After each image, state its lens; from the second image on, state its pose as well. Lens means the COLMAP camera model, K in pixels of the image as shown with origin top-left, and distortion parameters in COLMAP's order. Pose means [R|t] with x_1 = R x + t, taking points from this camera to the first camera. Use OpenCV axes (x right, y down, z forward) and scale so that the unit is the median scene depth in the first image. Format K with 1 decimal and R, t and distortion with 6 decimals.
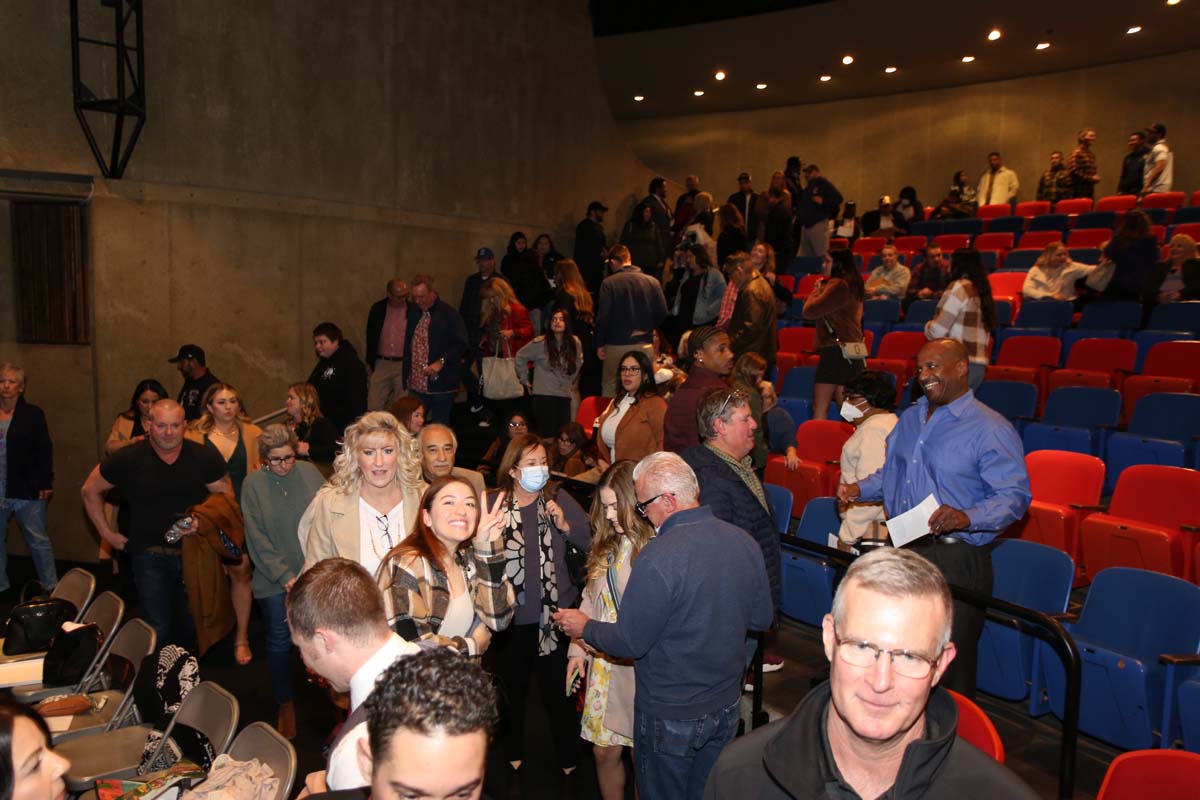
lens RADIAL K [[981.9, 0, 600.0], [0, 981.9, 400.0], [0, 0, 1]] dist [-0.021547, 0.060732]
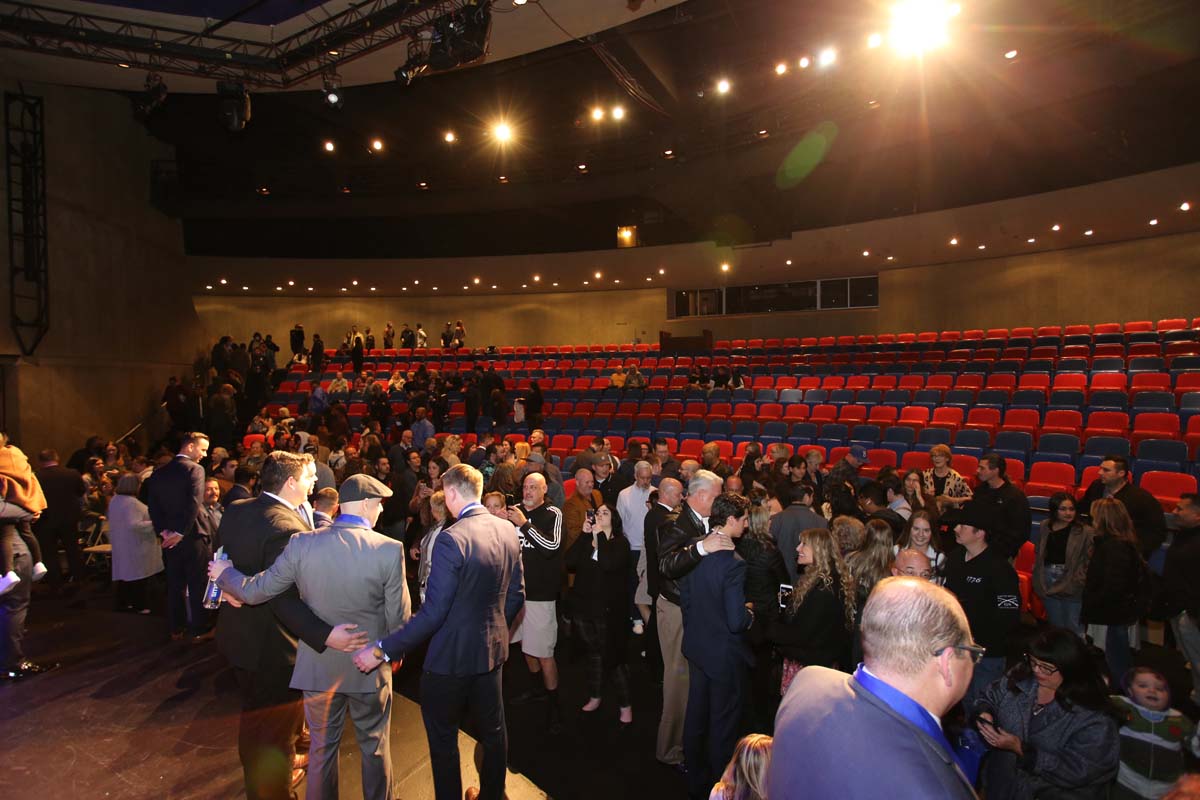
lens RADIAL K [[583.9, 0, 586.5], [0, 583.9, 399.8], [0, 0, 1]] dist [-0.074579, 0.034290]
pose [[0.668435, -0.046338, 0.742326, -0.566608], [0.085318, 0.996246, -0.014637, -0.000910], [-0.738861, 0.073118, 0.669879, -0.733806]]
